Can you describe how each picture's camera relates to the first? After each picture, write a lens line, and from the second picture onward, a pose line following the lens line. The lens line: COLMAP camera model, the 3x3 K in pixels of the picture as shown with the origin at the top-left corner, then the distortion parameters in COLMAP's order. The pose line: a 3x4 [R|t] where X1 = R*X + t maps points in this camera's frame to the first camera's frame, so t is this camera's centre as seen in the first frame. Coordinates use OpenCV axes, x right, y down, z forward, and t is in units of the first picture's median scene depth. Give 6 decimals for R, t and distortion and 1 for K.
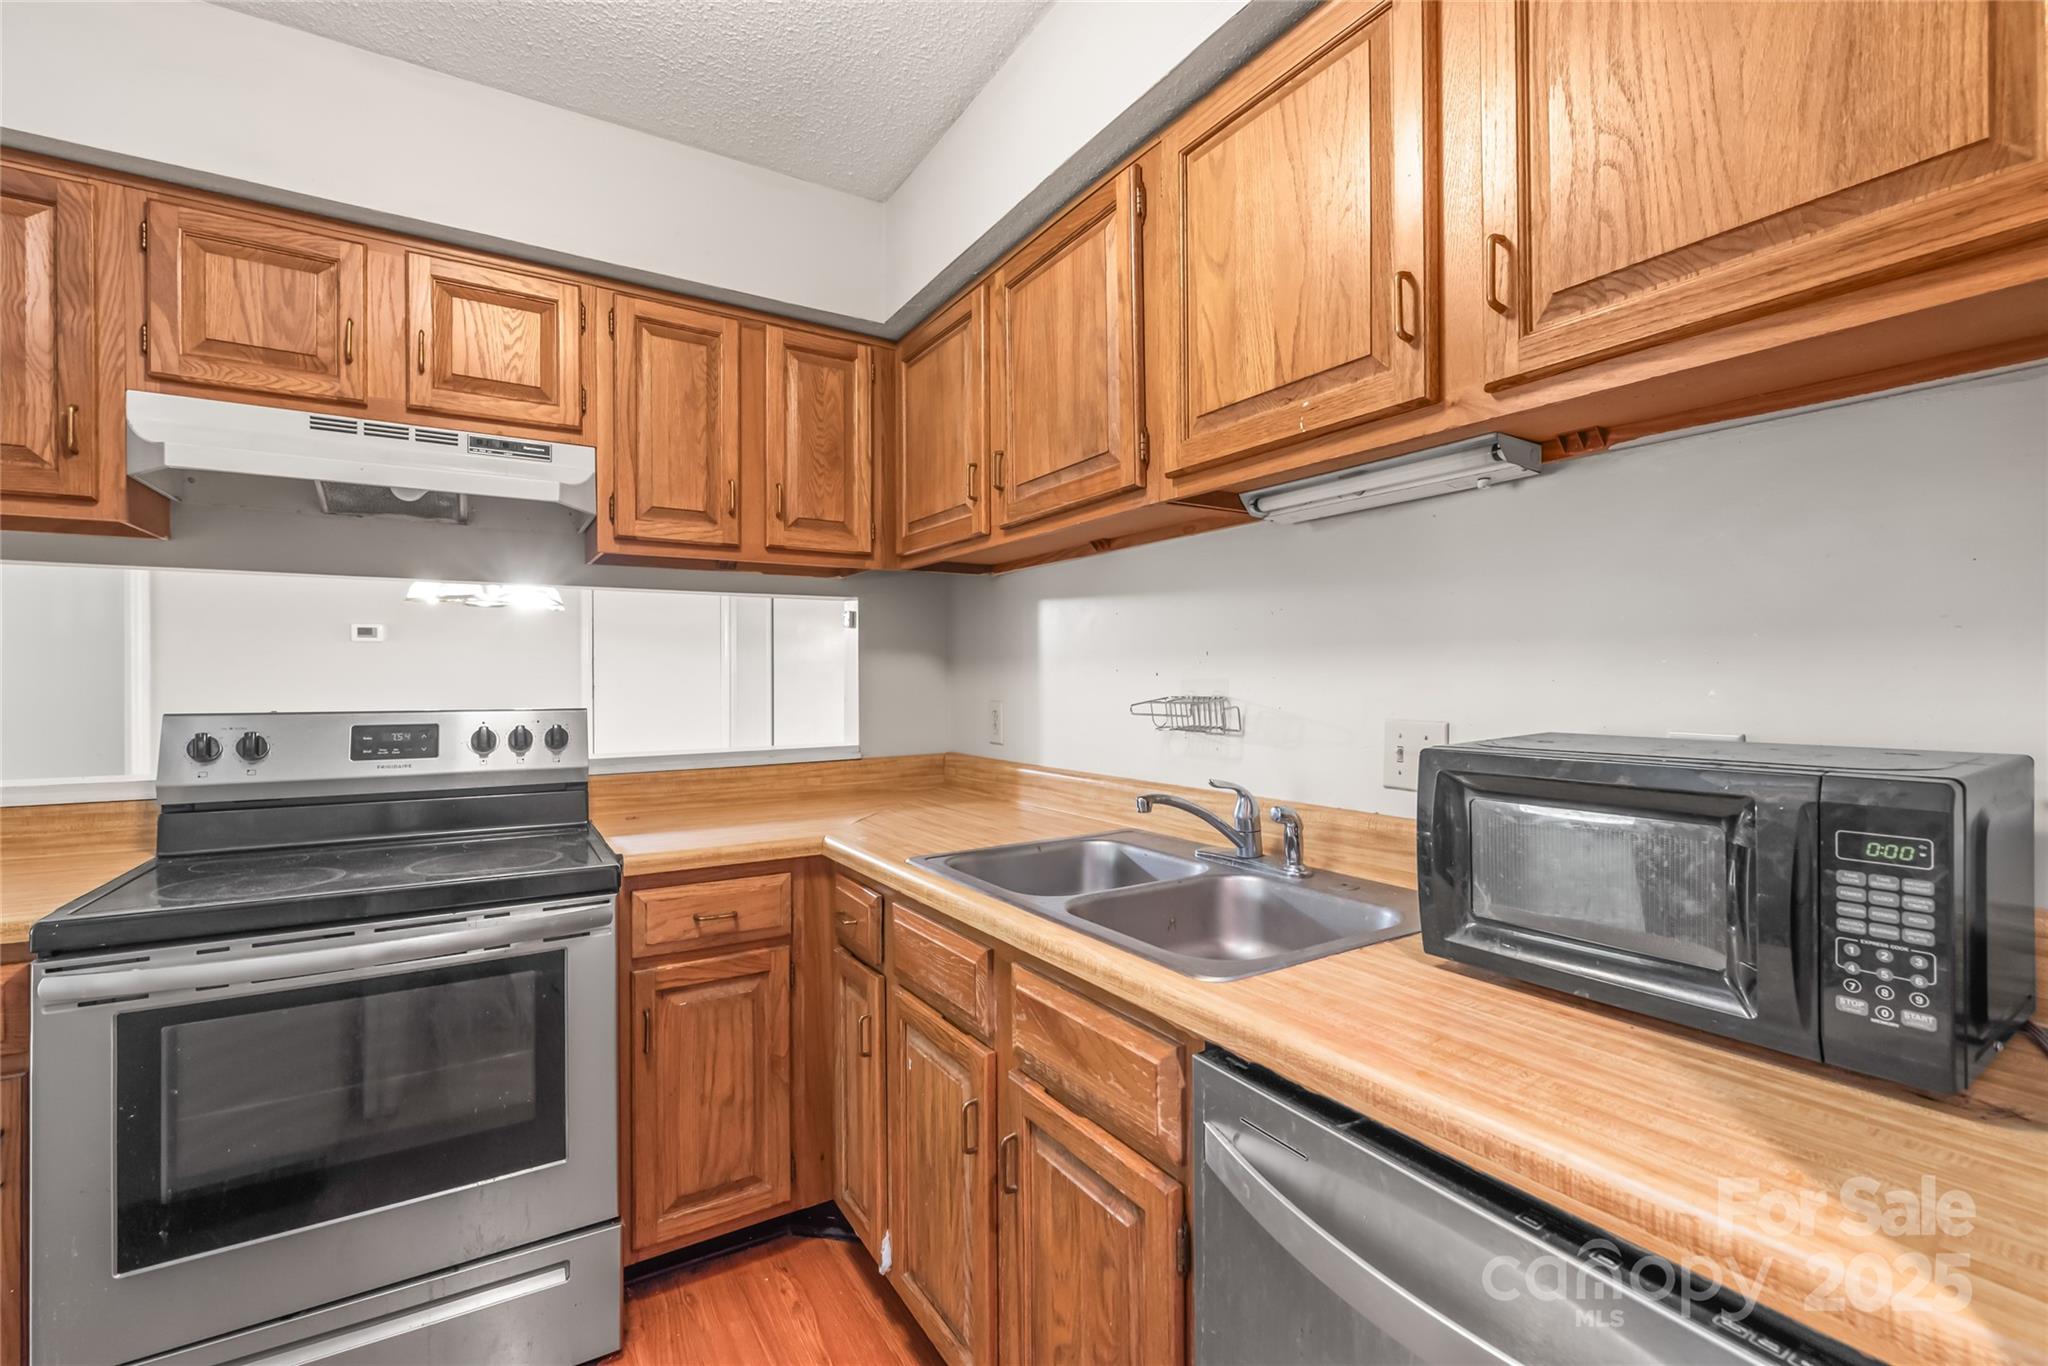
lens RADIAL K [[882.4, 0, 1026.1], [0, 882.4, 666.4], [0, 0, 1]] dist [0.000191, -0.000520]
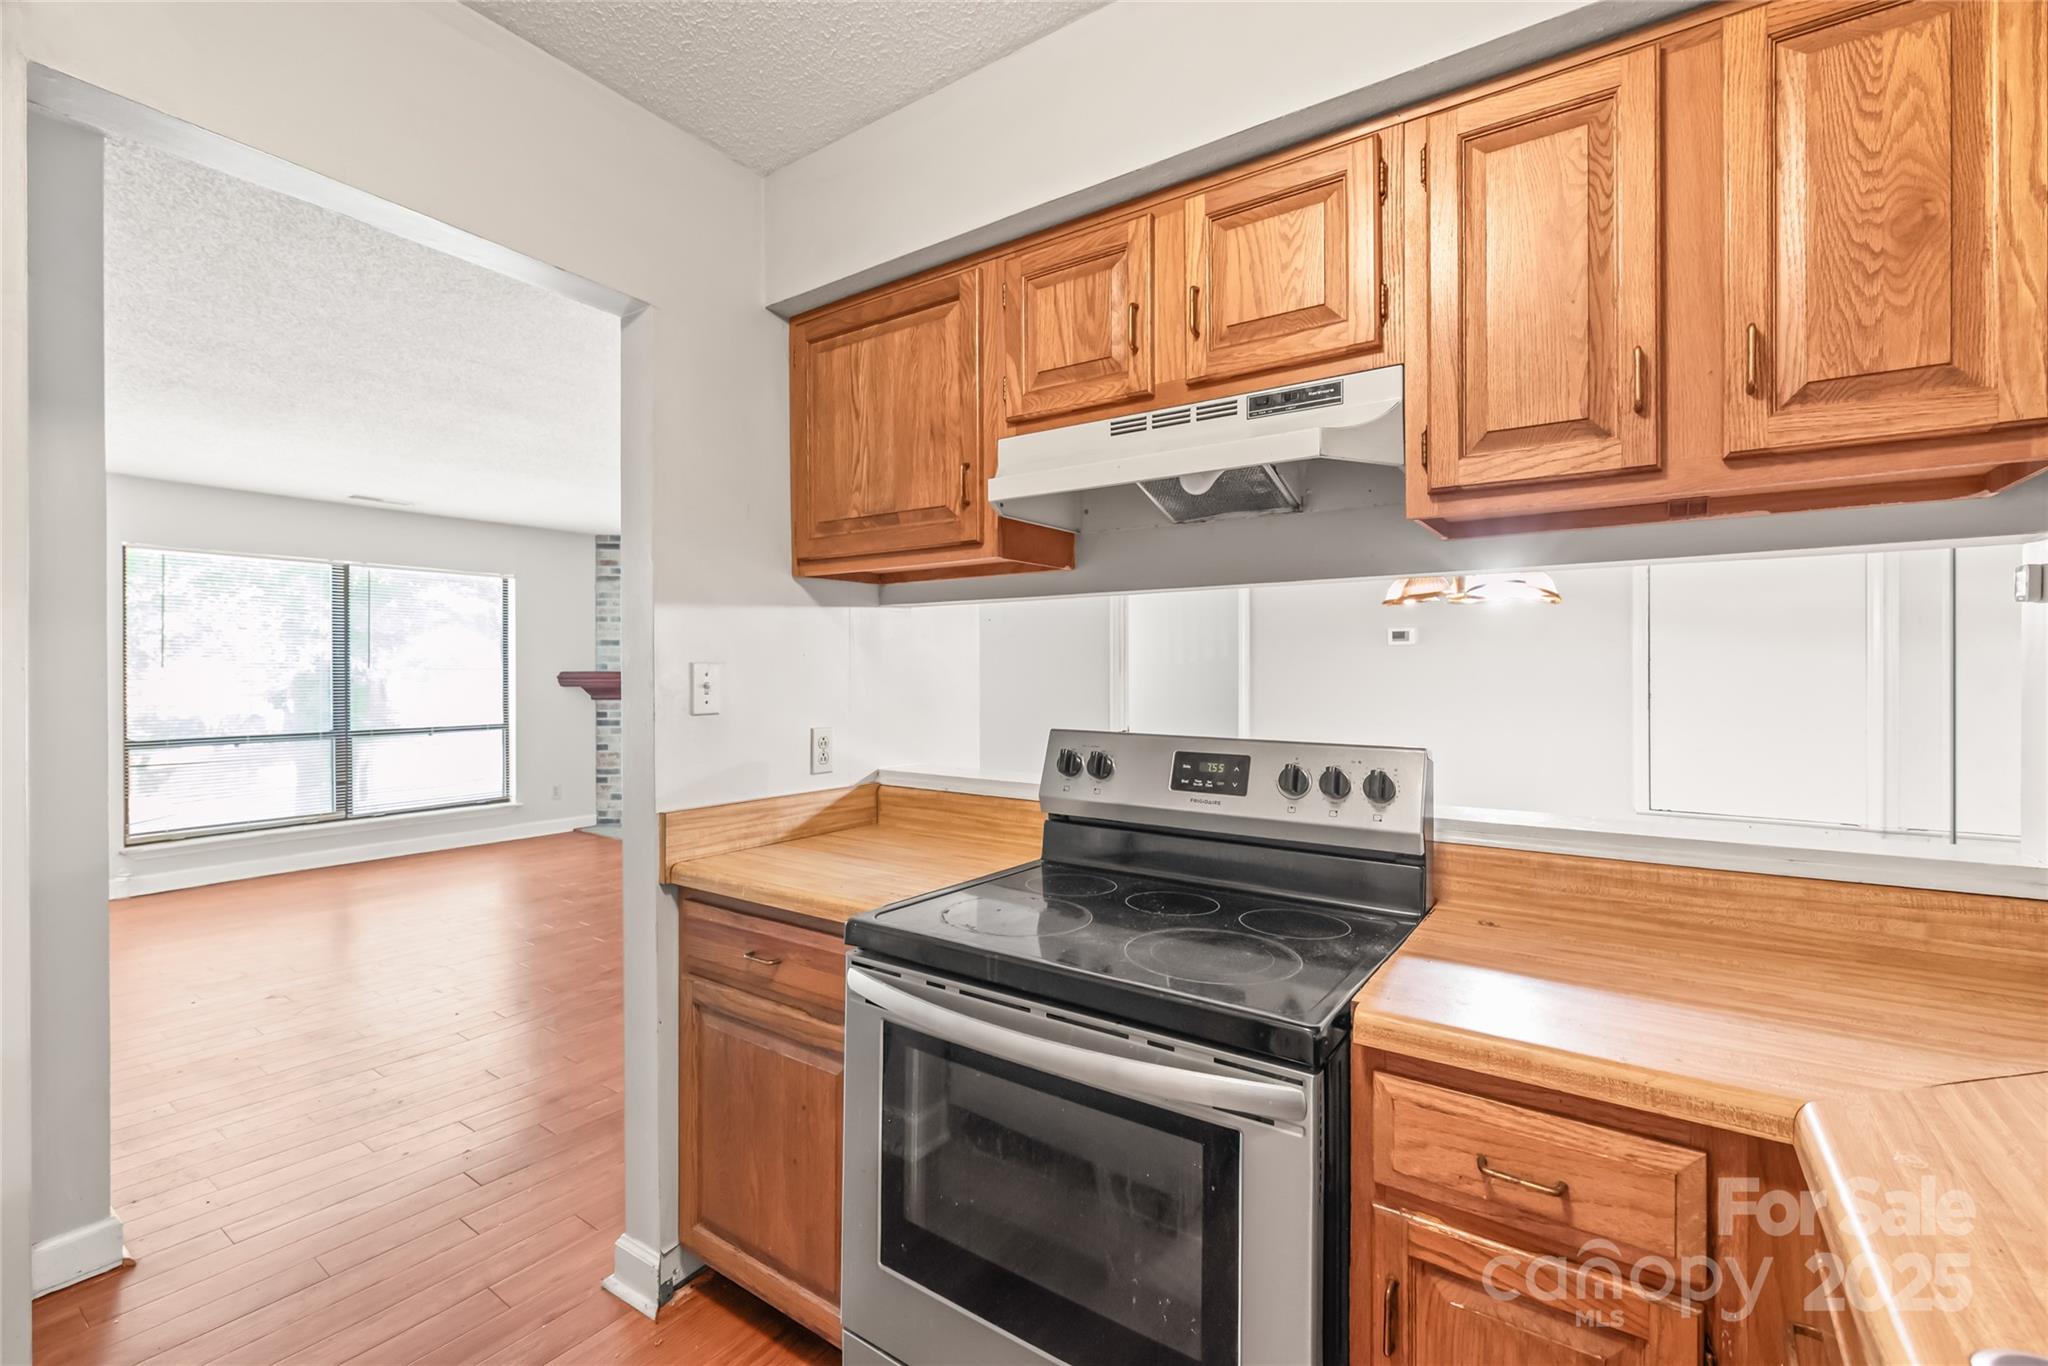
lens RADIAL K [[882.4, 0, 1026.1], [0, 882.4, 666.4], [0, 0, 1]] dist [0.000191, -0.000520]
pose [[0.391010, -0.001210, -0.920386, 0.017820], [0.012681, 0.999911, 0.004072, -0.026047], [0.920299, -0.013264, 0.390990, 0.494258]]
